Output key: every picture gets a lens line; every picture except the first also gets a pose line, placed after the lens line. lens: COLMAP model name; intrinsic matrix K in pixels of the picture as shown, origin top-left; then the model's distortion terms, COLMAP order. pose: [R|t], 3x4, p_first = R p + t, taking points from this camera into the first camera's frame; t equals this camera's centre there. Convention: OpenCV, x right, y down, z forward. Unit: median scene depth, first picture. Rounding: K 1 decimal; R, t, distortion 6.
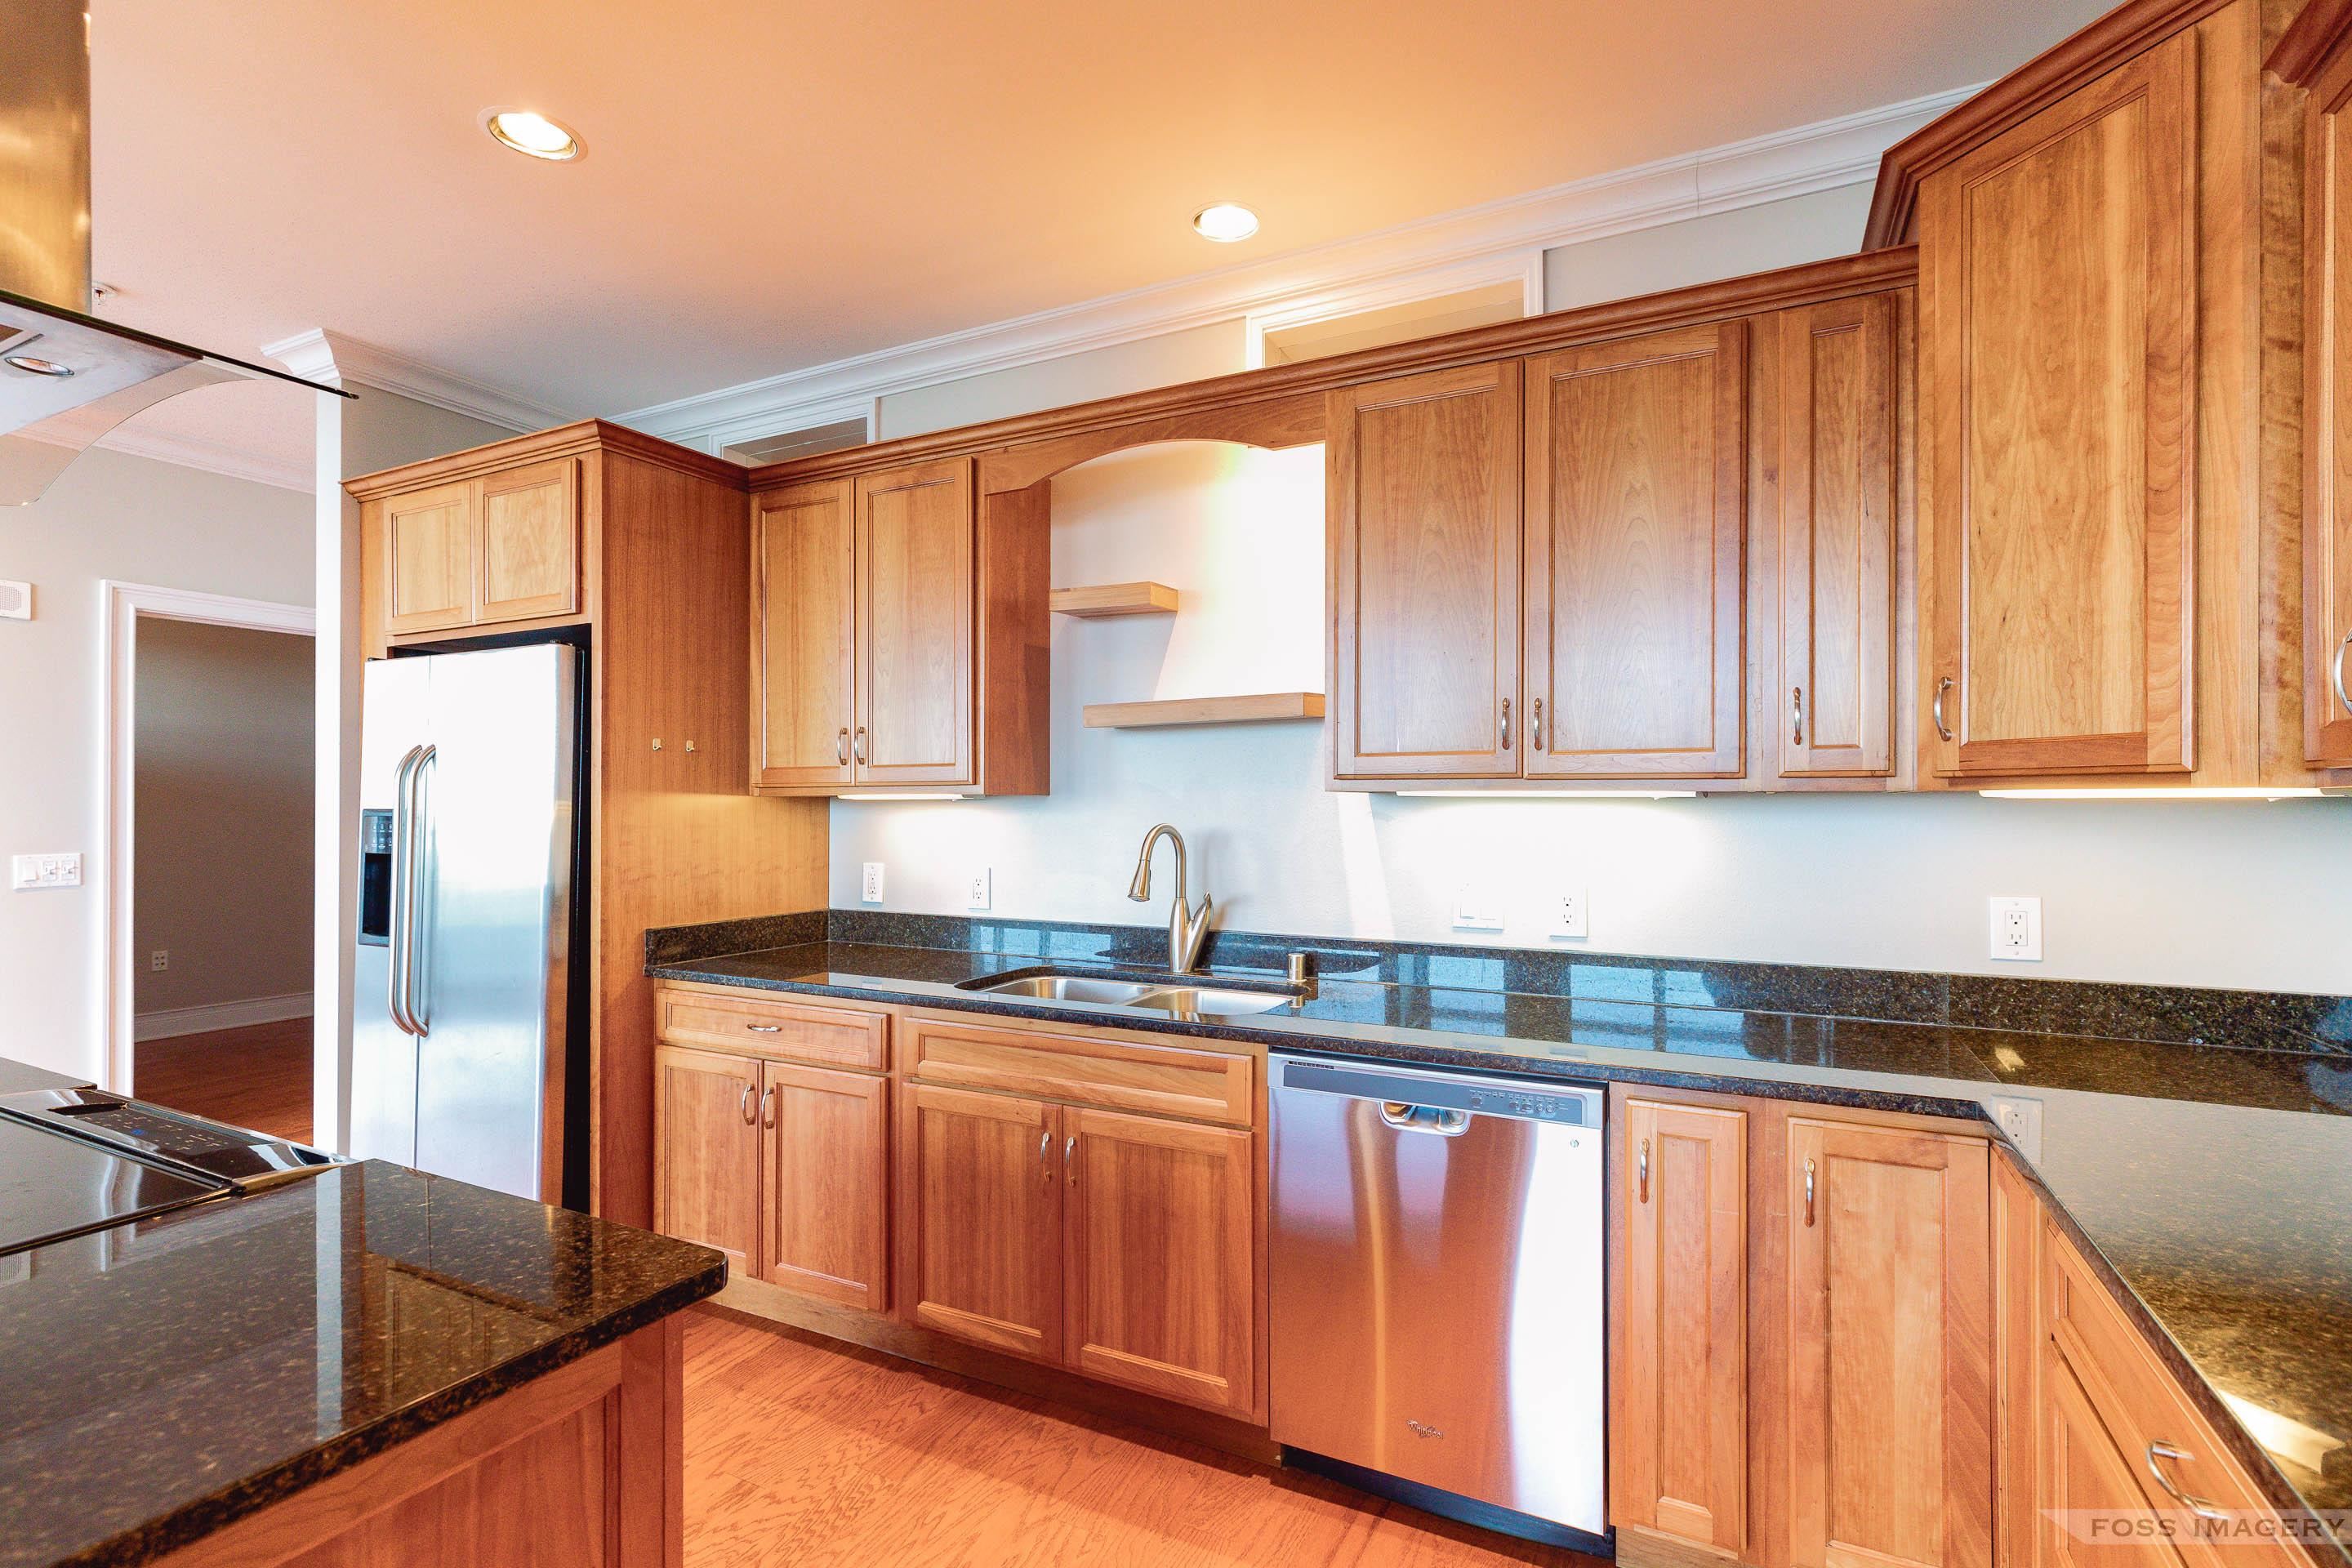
lens RADIAL K [[1065.1, 0, 1153.5], [0, 1065.1, 806.1], [0, 0, 1]] dist [0.004241, -0.002531]
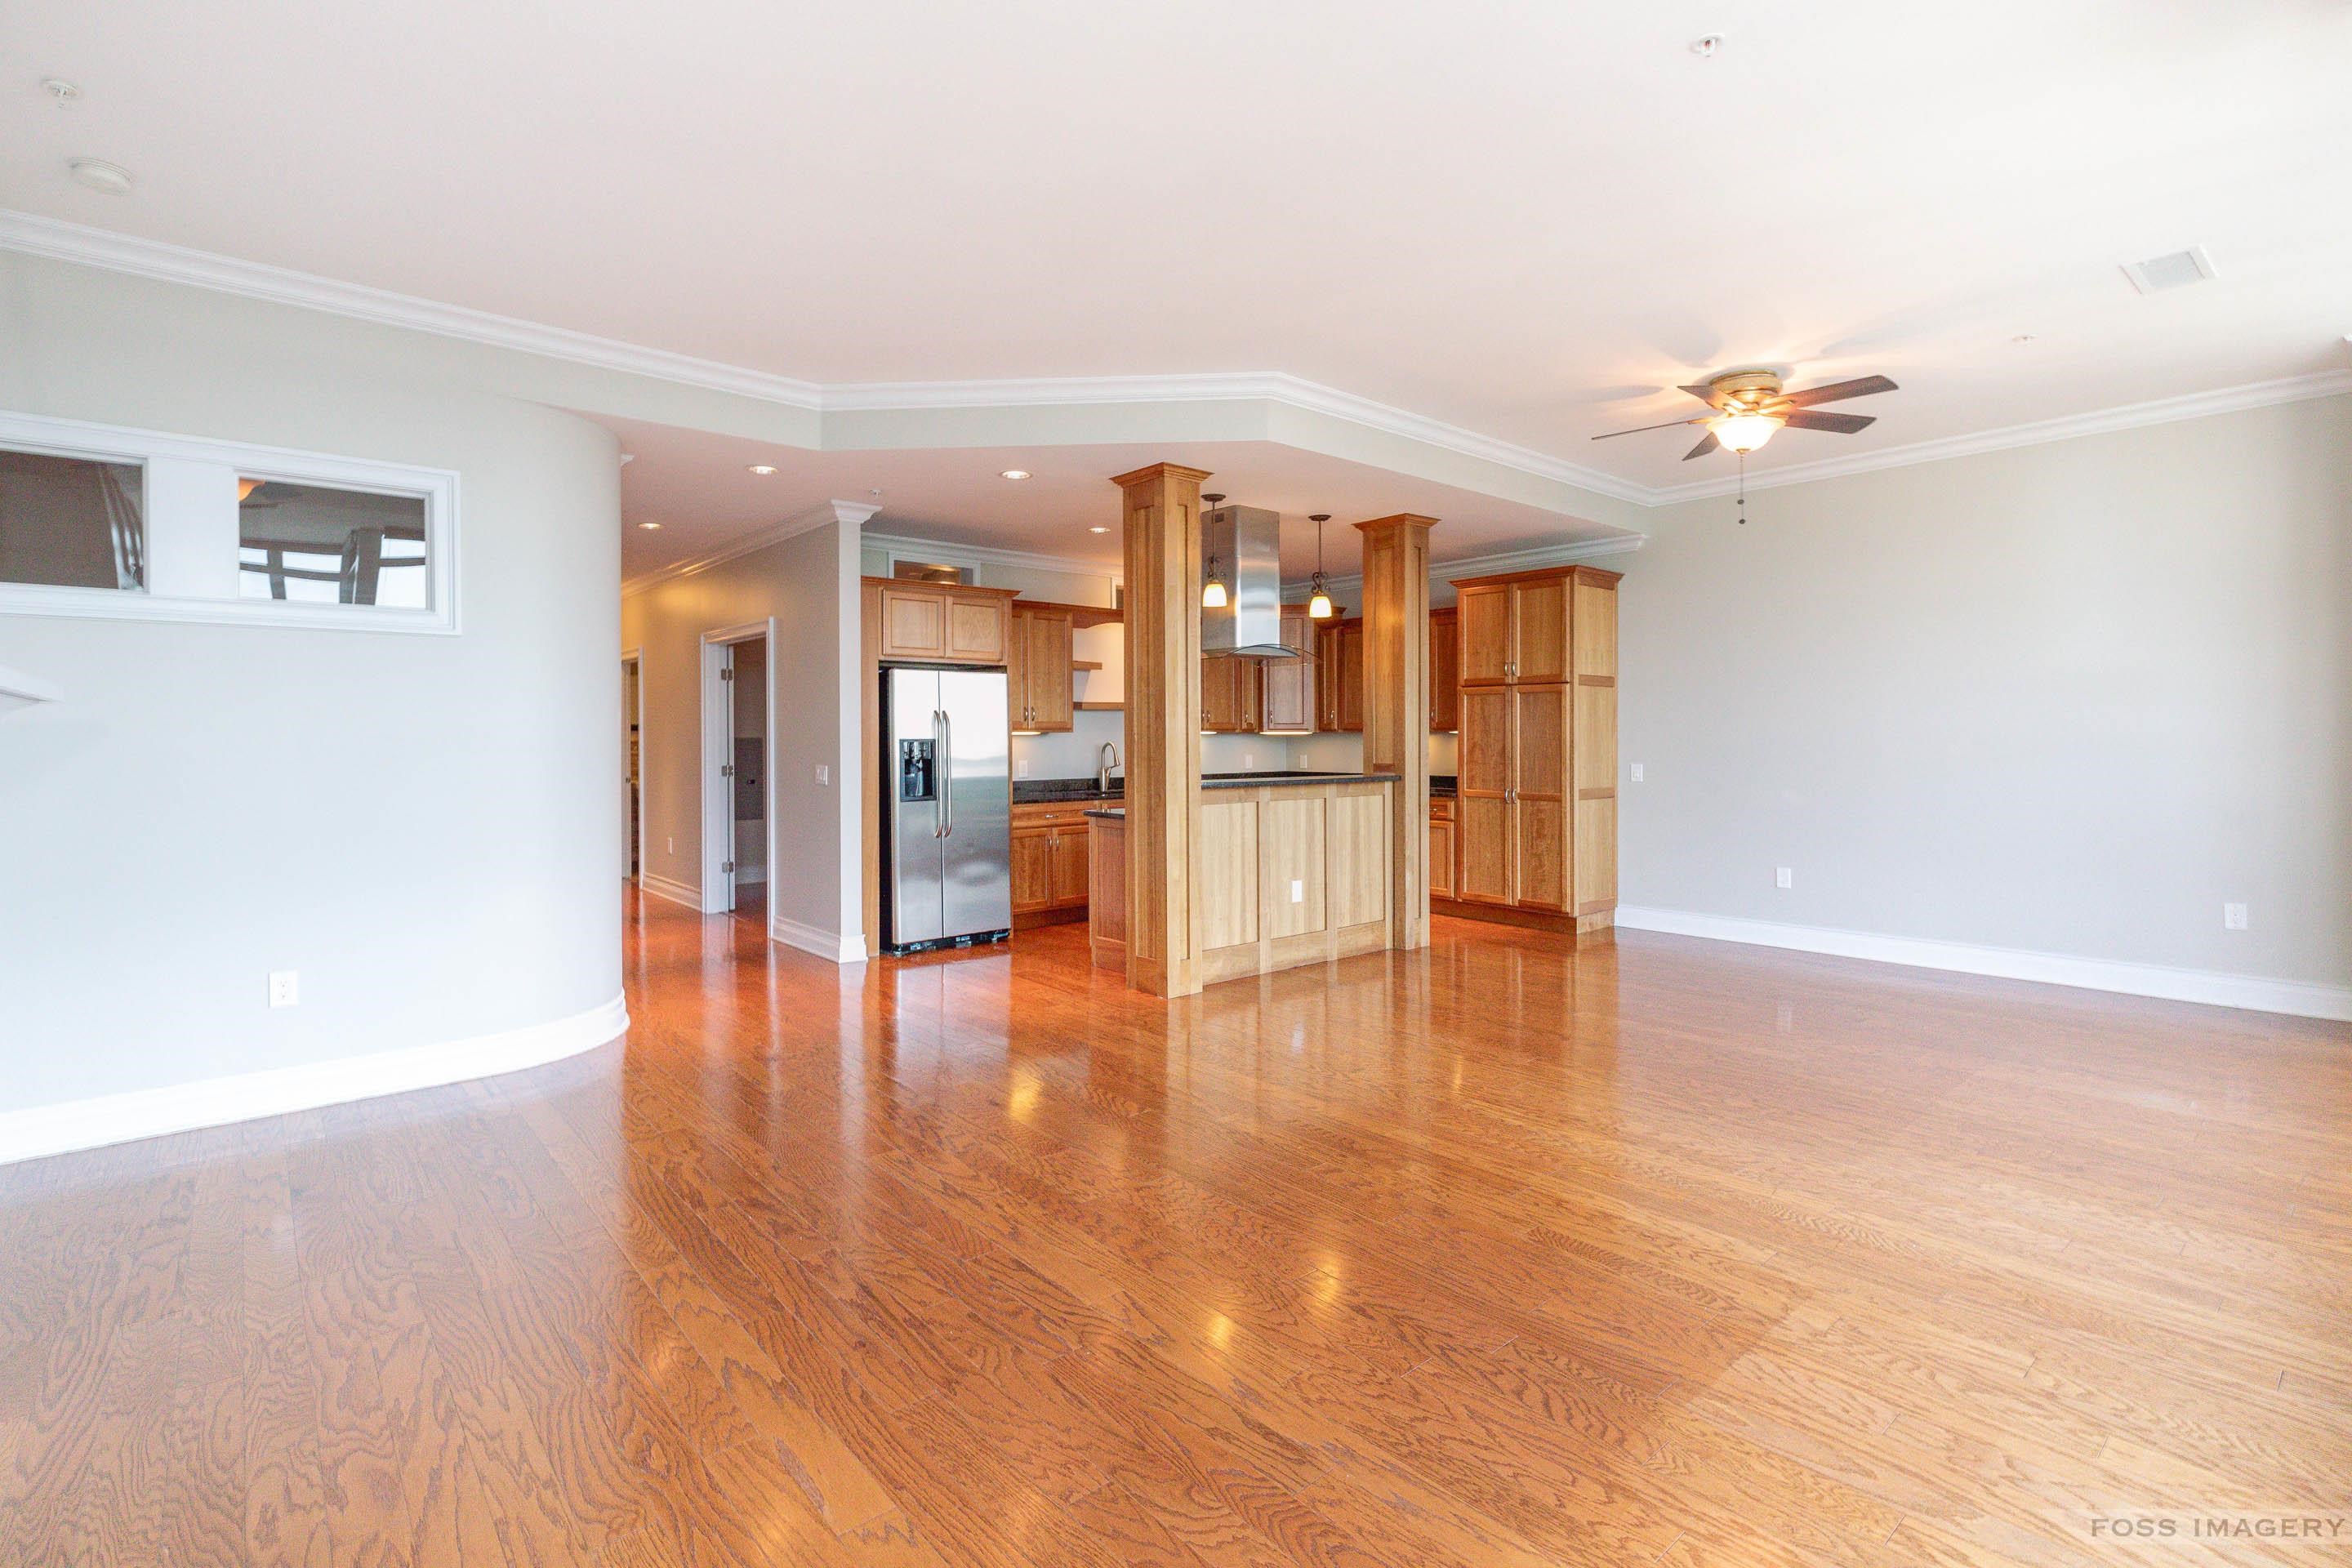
lens RADIAL K [[1065.1, 0, 1137.5], [0, 1065.1, 746.8], [0, 0, 1]] dist [0.004241, -0.002531]
pose [[0.401177, -0.011579, 0.915928, -3.395089], [0.004362, 0.999933, 0.010730, -0.001839], [-0.915990, -0.000309, 0.401200, -0.408911]]
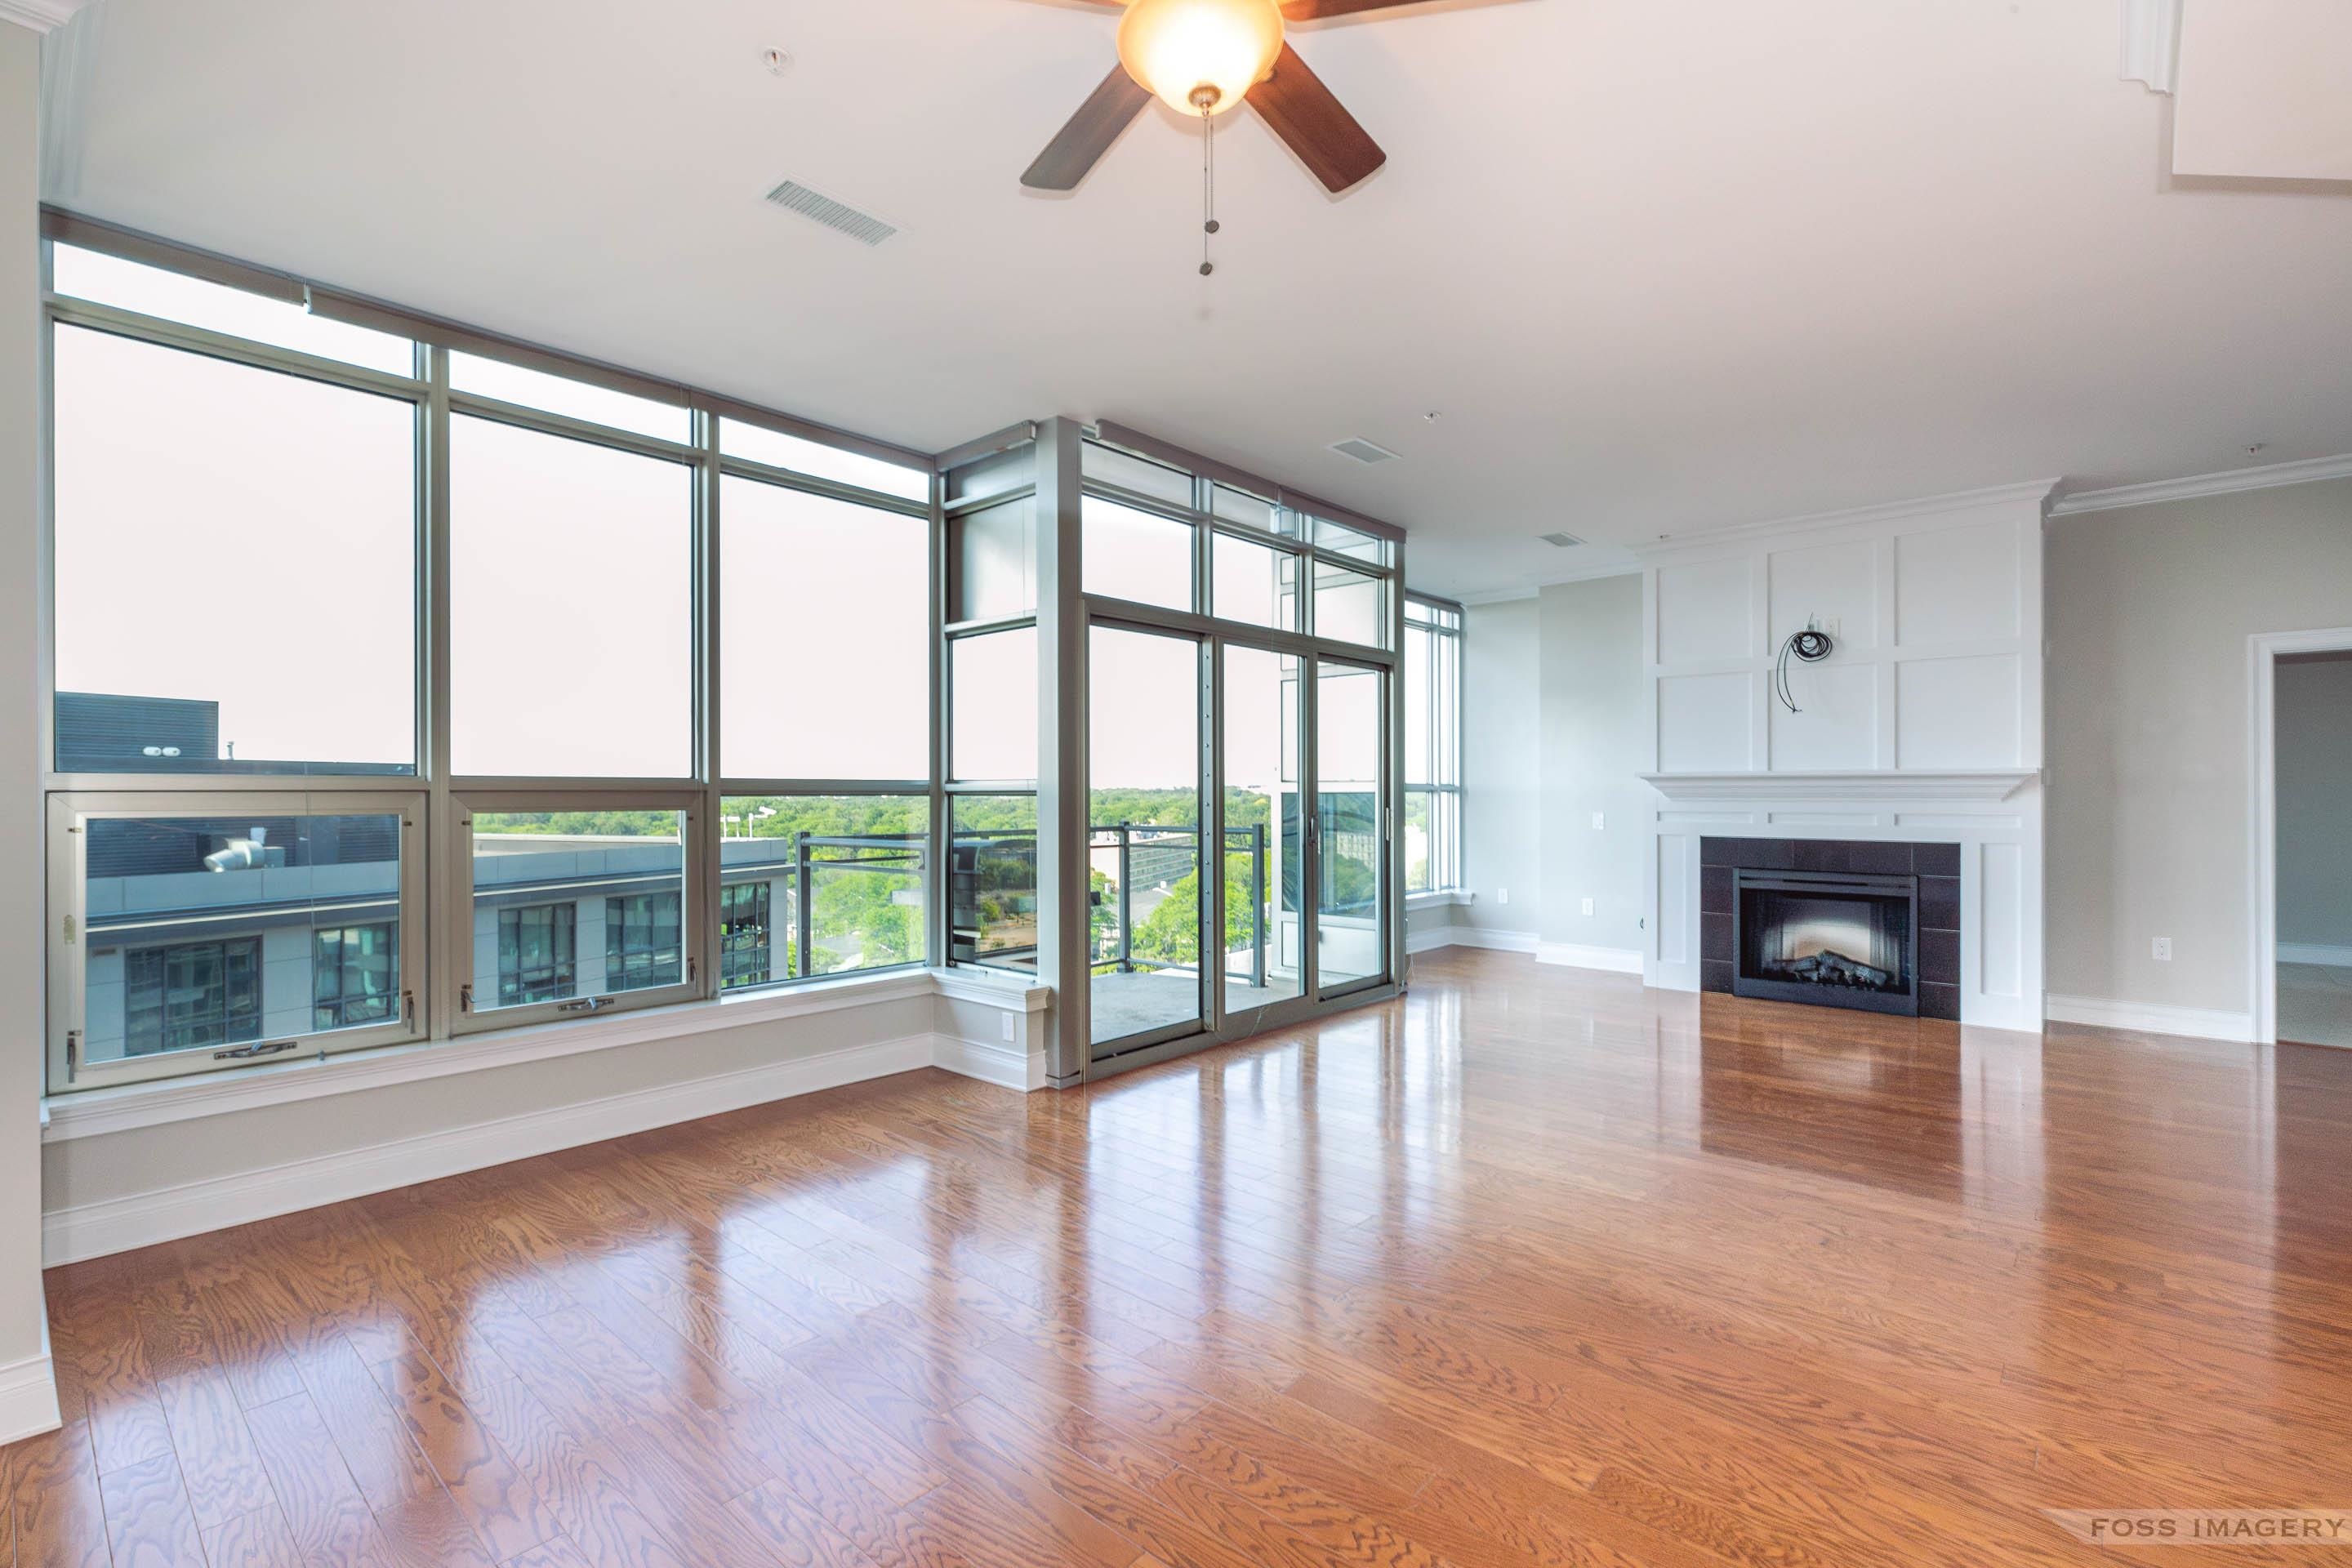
lens RADIAL K [[1065.1, 0, 1205.7], [0, 1065.1, 790.7], [0, 0, 1]] dist [0.004241, -0.002531]
pose [[-0.228451, -0.001901, -0.973554, -0.047358], [0.001800, 0.999996, -0.002375, 0.012042], [0.973554, -0.002295, -0.228446, -0.468801]]
